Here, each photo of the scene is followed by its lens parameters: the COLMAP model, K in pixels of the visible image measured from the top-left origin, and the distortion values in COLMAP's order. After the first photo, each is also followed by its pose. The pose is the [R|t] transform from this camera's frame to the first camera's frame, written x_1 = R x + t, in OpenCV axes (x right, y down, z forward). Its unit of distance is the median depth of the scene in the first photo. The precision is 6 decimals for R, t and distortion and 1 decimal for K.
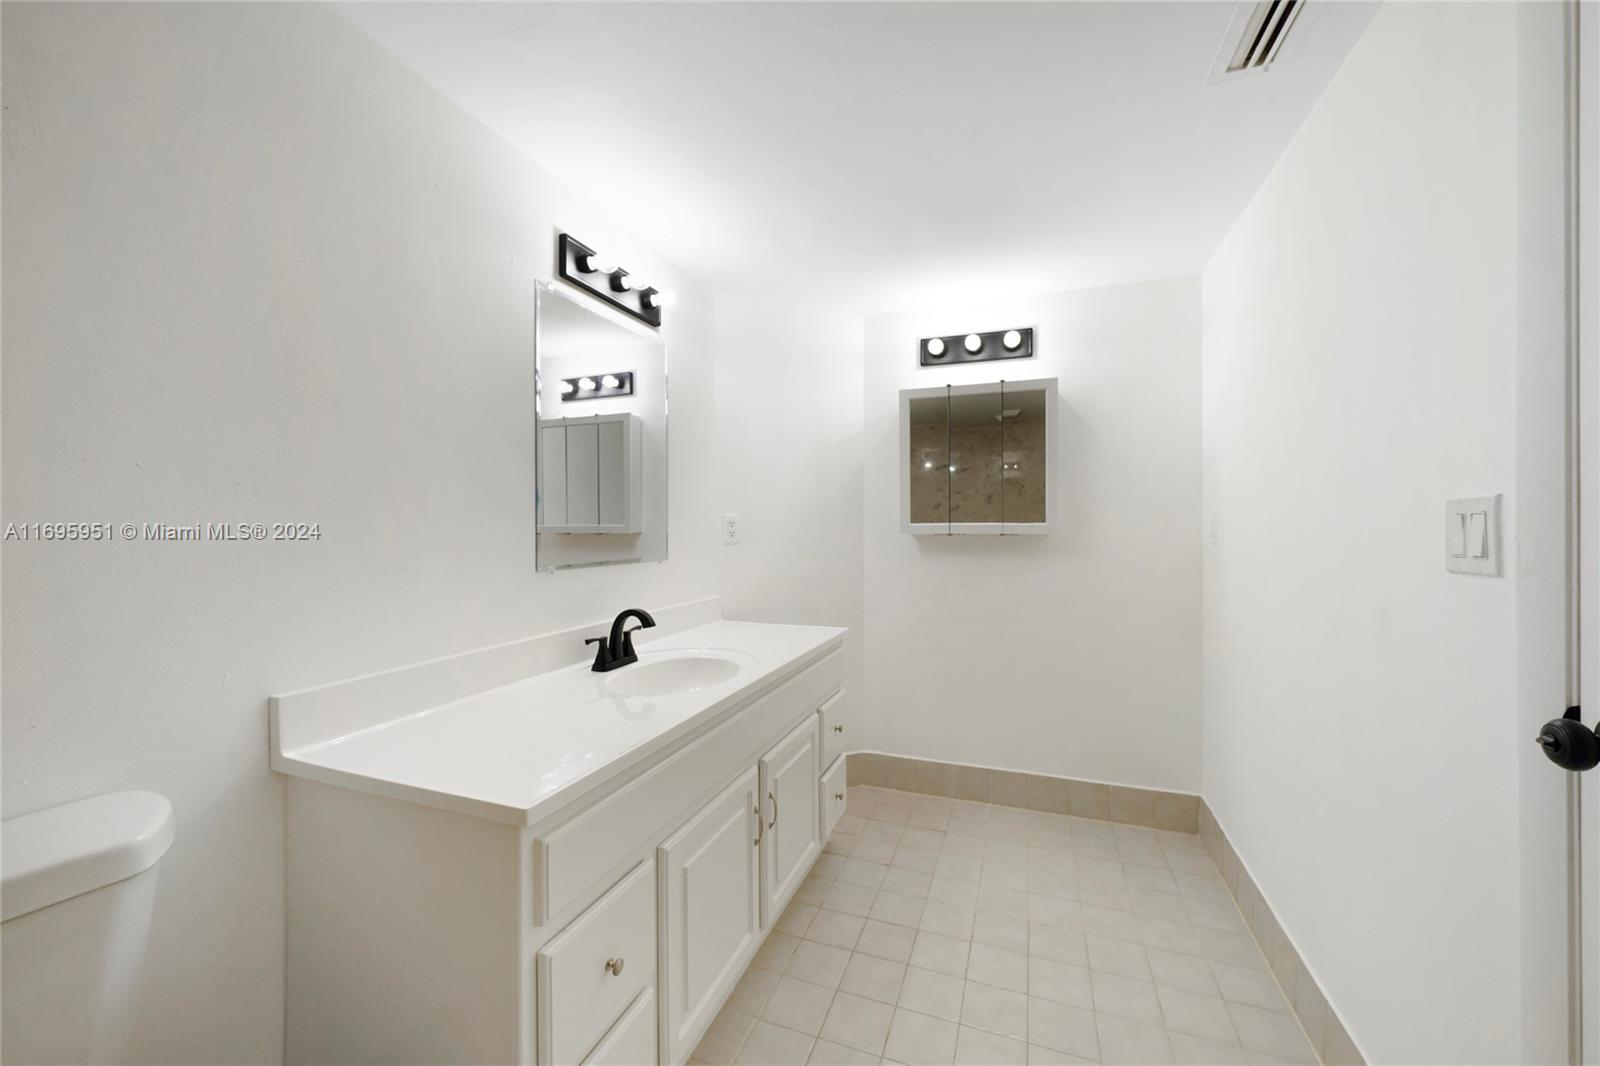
lens RADIAL K [[604.4, 0, 804.9], [0, 604.4, 525.1], [0, 0, 1]] dist [0.000523, 0.000022]
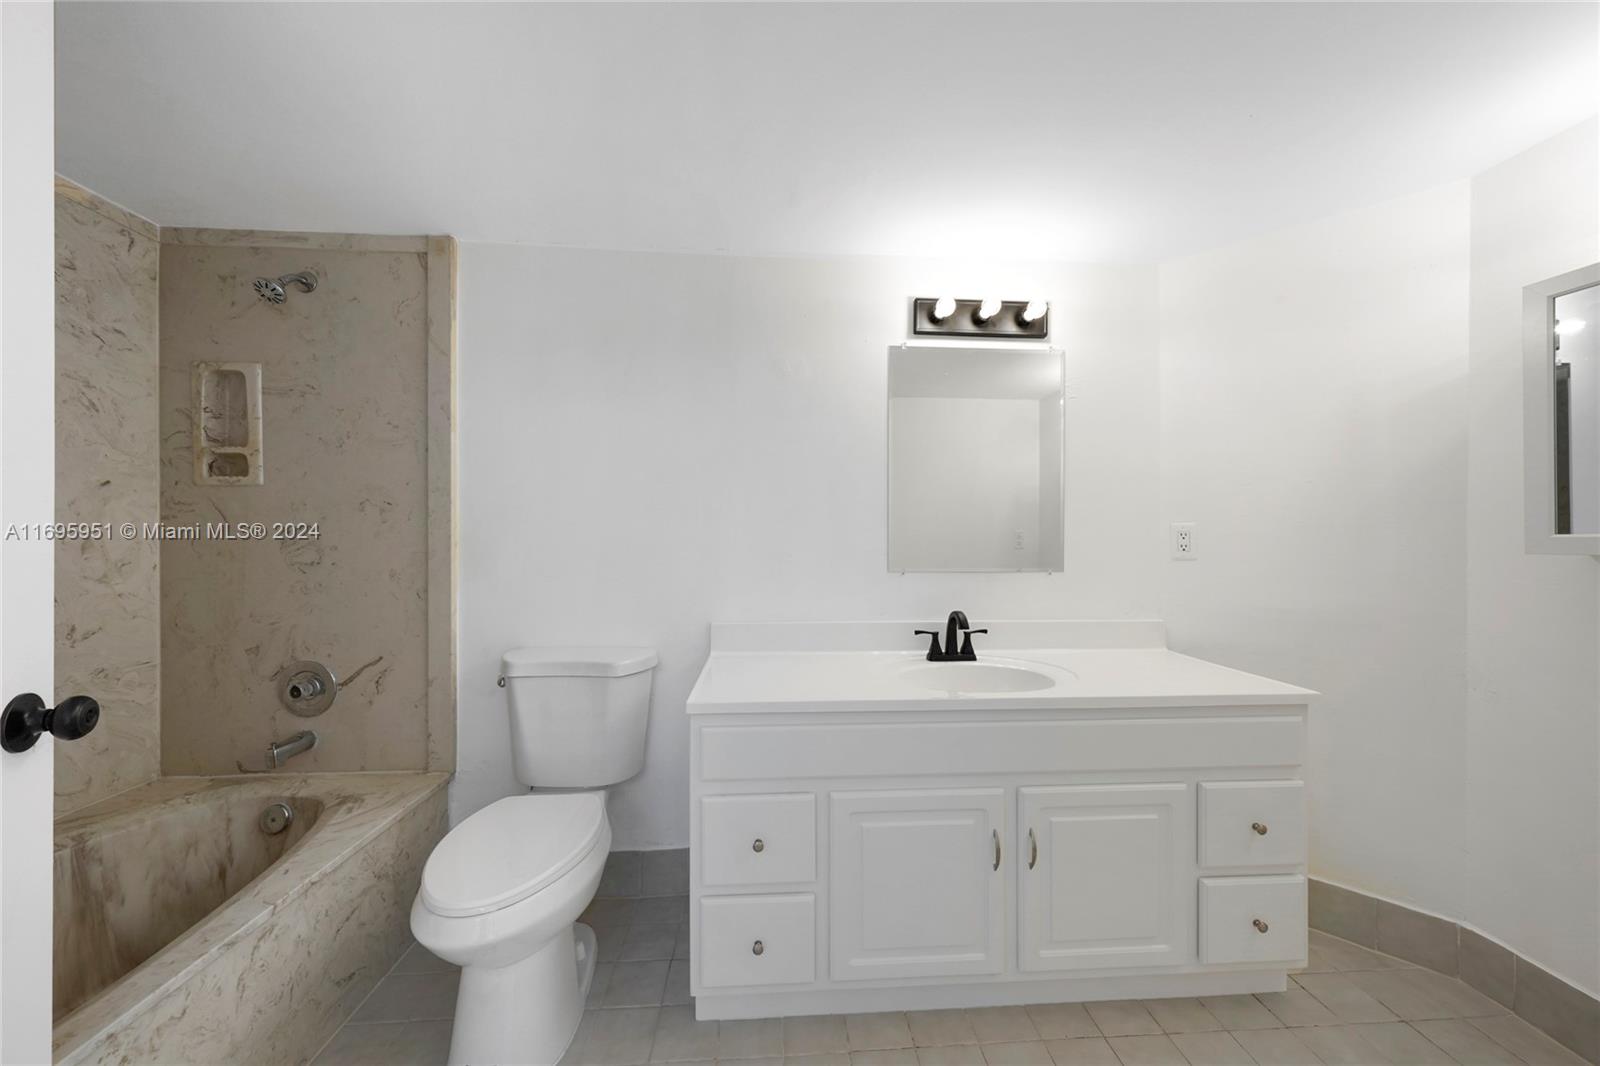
lens RADIAL K [[552.3, 0, 803.1], [0, 552.3, 536.6], [0, 0, 1]] dist [0.002915, -0.000021]
pose [[0.414975, 0.005179, -0.909818, 0.522957], [-0.004317, 0.999984, 0.003723, -0.001159], [0.909823, 0.002383, 0.414991, 0.319090]]
